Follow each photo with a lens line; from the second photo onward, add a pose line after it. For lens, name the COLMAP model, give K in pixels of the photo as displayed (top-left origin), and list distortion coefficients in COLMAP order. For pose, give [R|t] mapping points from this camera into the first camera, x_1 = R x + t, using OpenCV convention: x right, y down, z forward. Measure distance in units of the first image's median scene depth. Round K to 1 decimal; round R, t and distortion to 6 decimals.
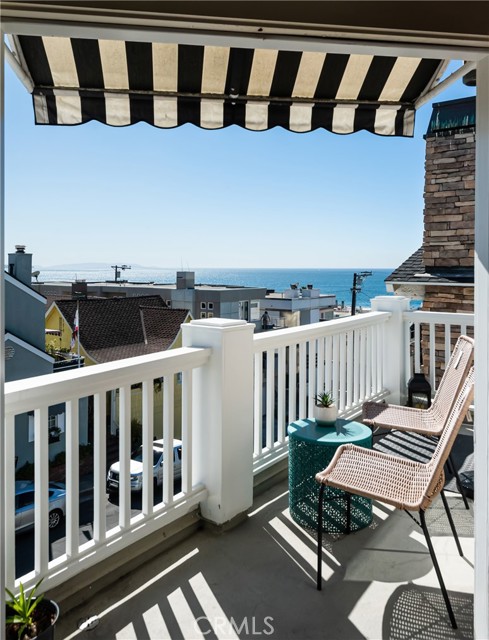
lens RADIAL K [[514.5, 0, 251.7], [0, 514.5, 265.5], [0, 0, 1]] dist [0.015558, 0.004069]
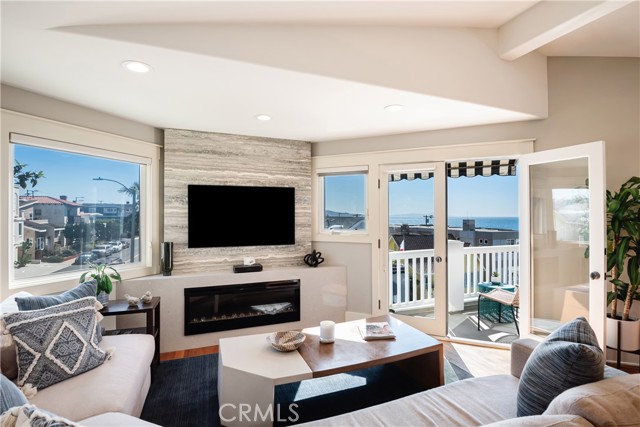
lens RADIAL K [[312.8, 0, 333.7], [0, 312.8, 211.5], [0, 0, 1]] dist [0.003062, 0.000081]
pose [[0.853598, -0.003850, -0.520919, 0.028834], [-0.002130, 0.999939, -0.010880, -0.002958], [0.520928, 0.010397, 0.853537, -0.077170]]
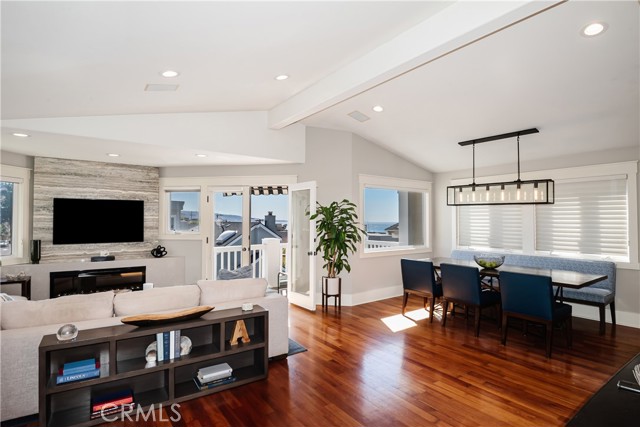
lens RADIAL K [[328.7, 0, 328.2], [0, 328.7, 212.5], [0, 0, 1]] dist [-0.004872, -0.006846]
pose [[0.957764, -0.004768, -0.287516, 0.110370], [-0.002463, 0.999690, -0.024785, -0.002950], [0.287545, 0.024447, 0.957455, -0.129223]]
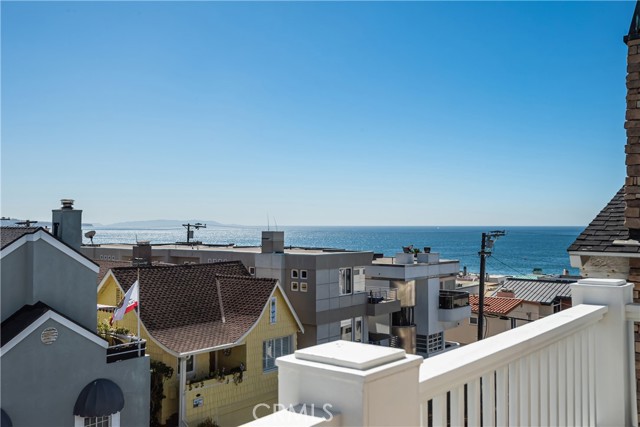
lens RADIAL K [[624.5, 0, 324.2], [0, 624.5, 211.3], [0, 0, 1]] dist [0.047741, 0.000000]
pose [[0.999005, -0.002269, -0.044546, -0.006276], [0.001441, 0.999826, -0.018620, -0.001750], [0.044581, 0.018537, 0.998834, 0.037373]]
